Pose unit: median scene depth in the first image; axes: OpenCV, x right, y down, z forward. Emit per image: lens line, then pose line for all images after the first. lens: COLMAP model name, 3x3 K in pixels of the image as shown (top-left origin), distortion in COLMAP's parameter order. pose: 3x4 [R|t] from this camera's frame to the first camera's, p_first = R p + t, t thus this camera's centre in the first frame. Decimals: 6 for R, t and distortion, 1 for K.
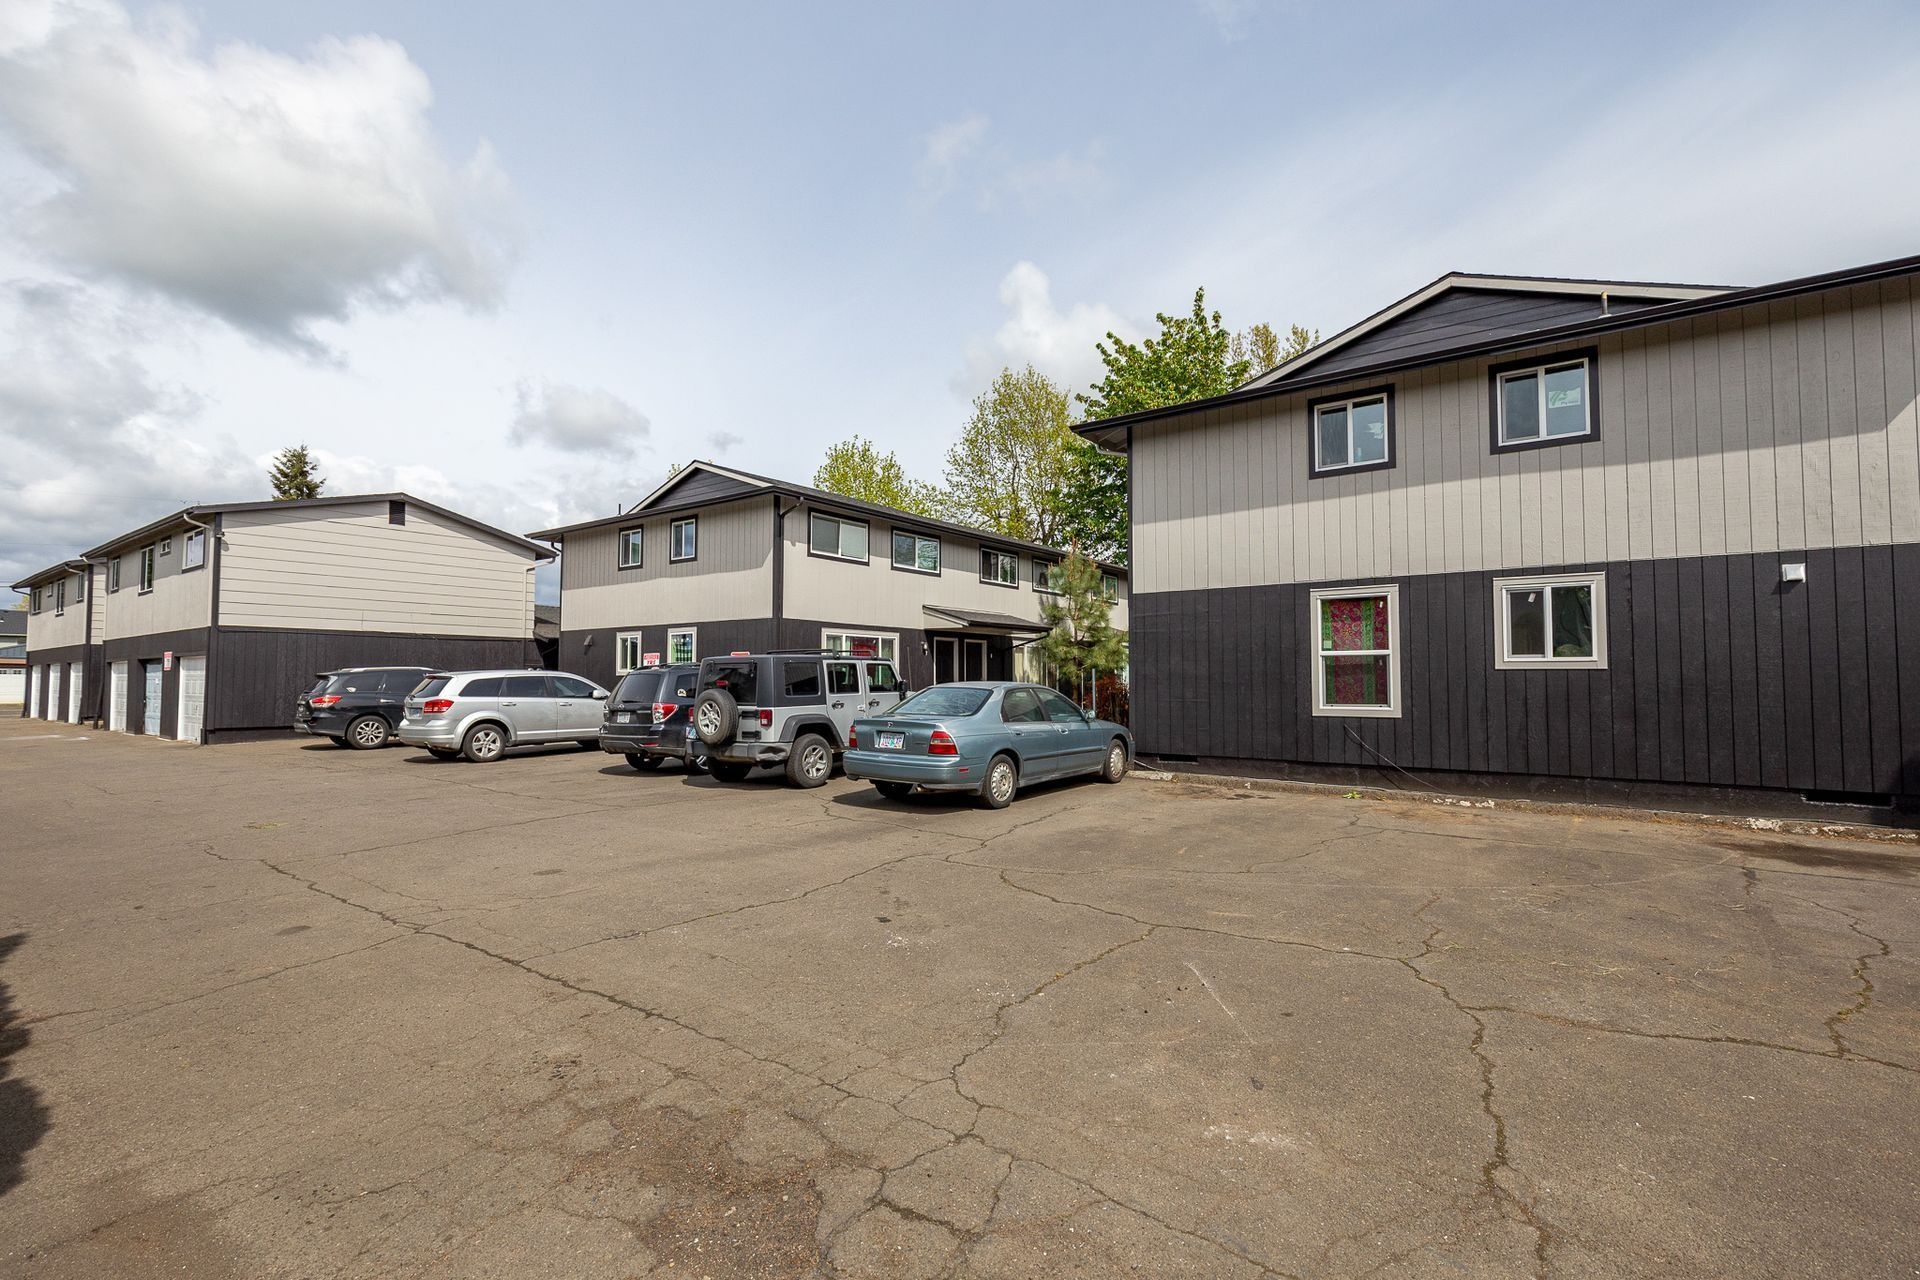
lens RADIAL K [[869.9, 0, 962.8], [0, 869.9, 642.6], [0, 0, 1]] dist [-0.005383, -0.000393]
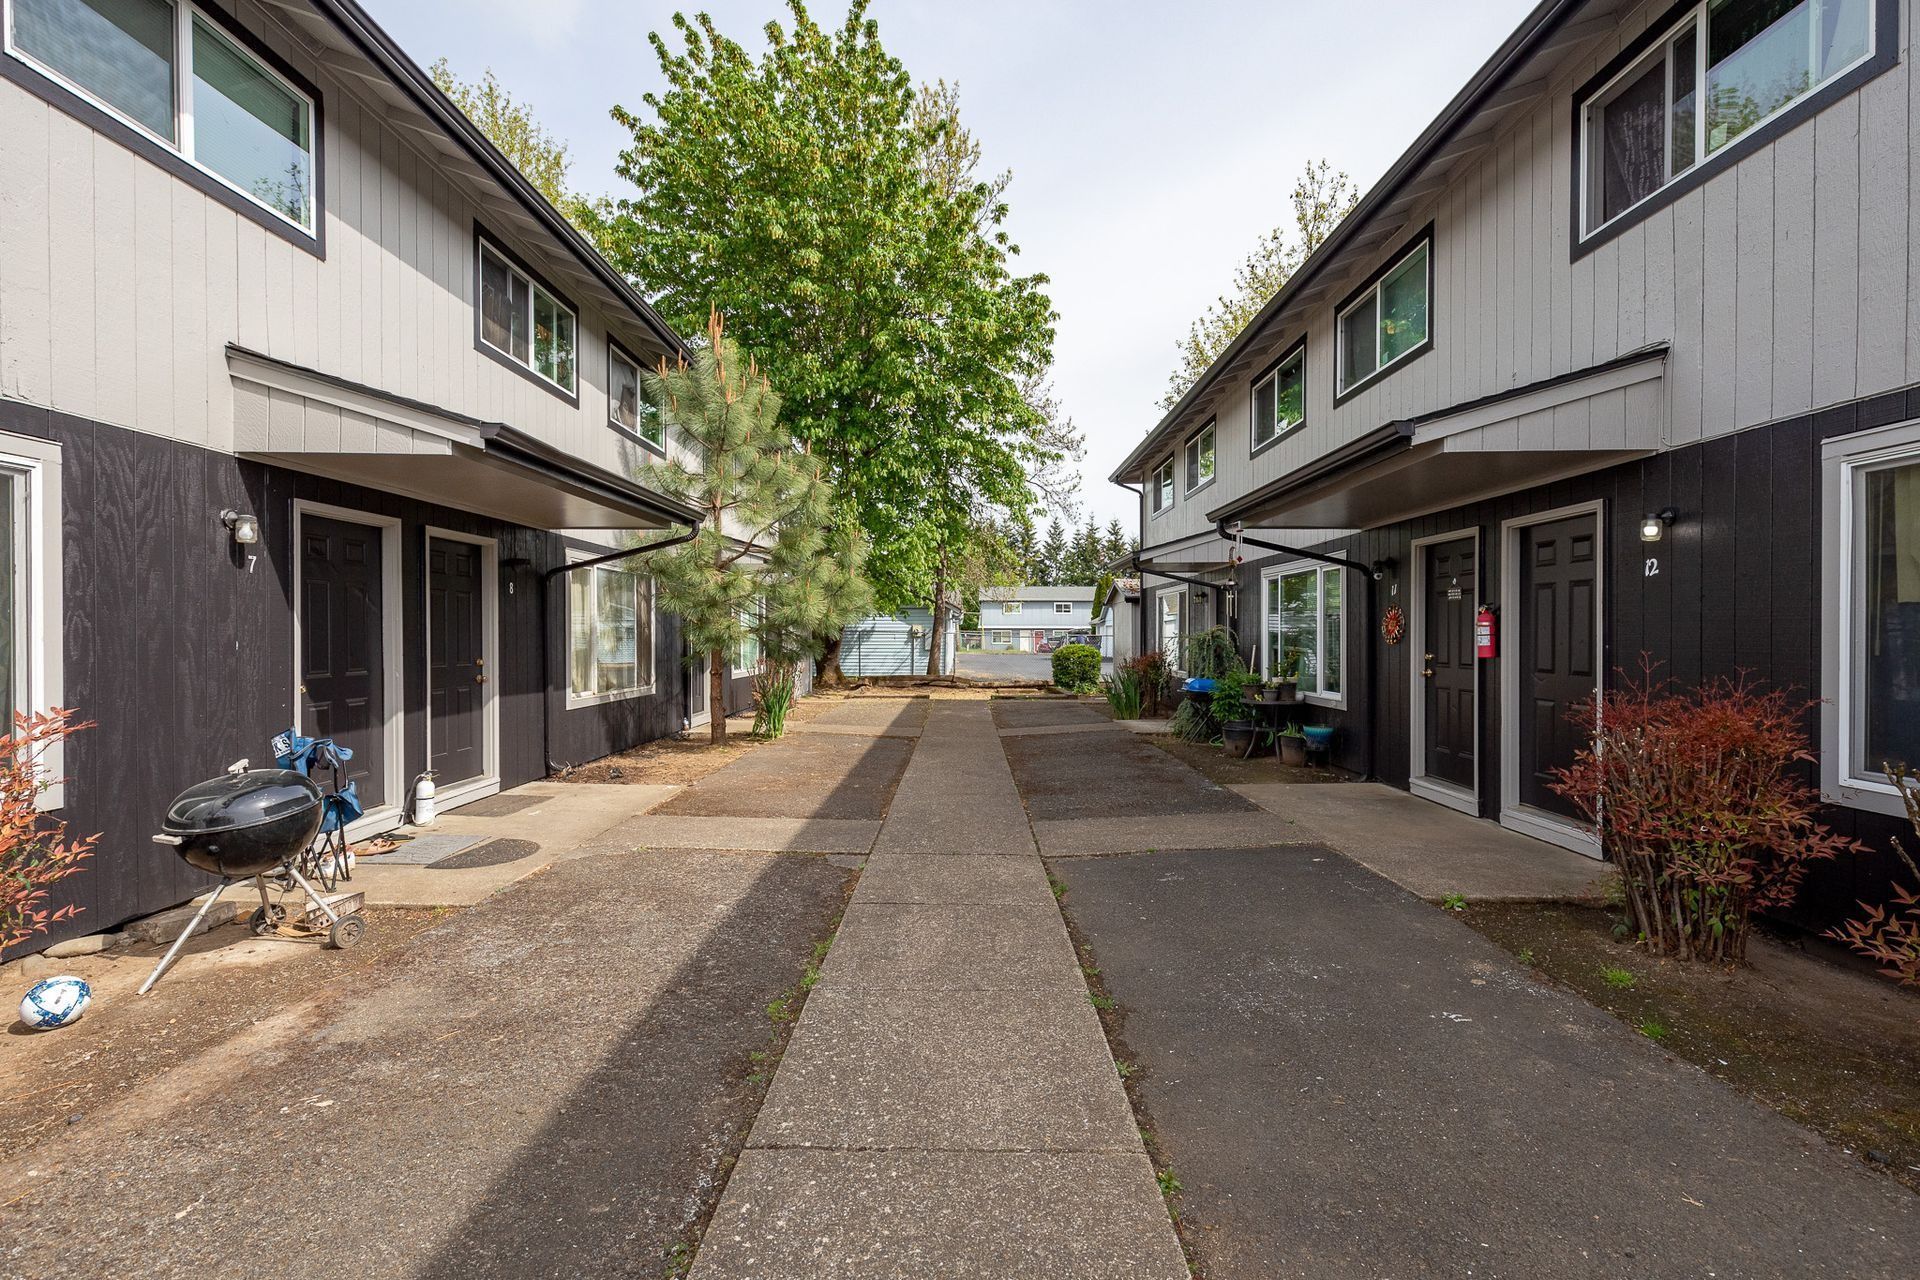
lens RADIAL K [[869.9, 0, 958.9], [0, 869.9, 635.9], [0, 0, 1]] dist [-0.005383, -0.000393]
pose [[0.802248, -0.003455, 0.596981, -0.025247], [-0.024995, 0.998912, 0.039370, 0.015399], [-0.596468, -0.046506, 0.801289, 0.618833]]
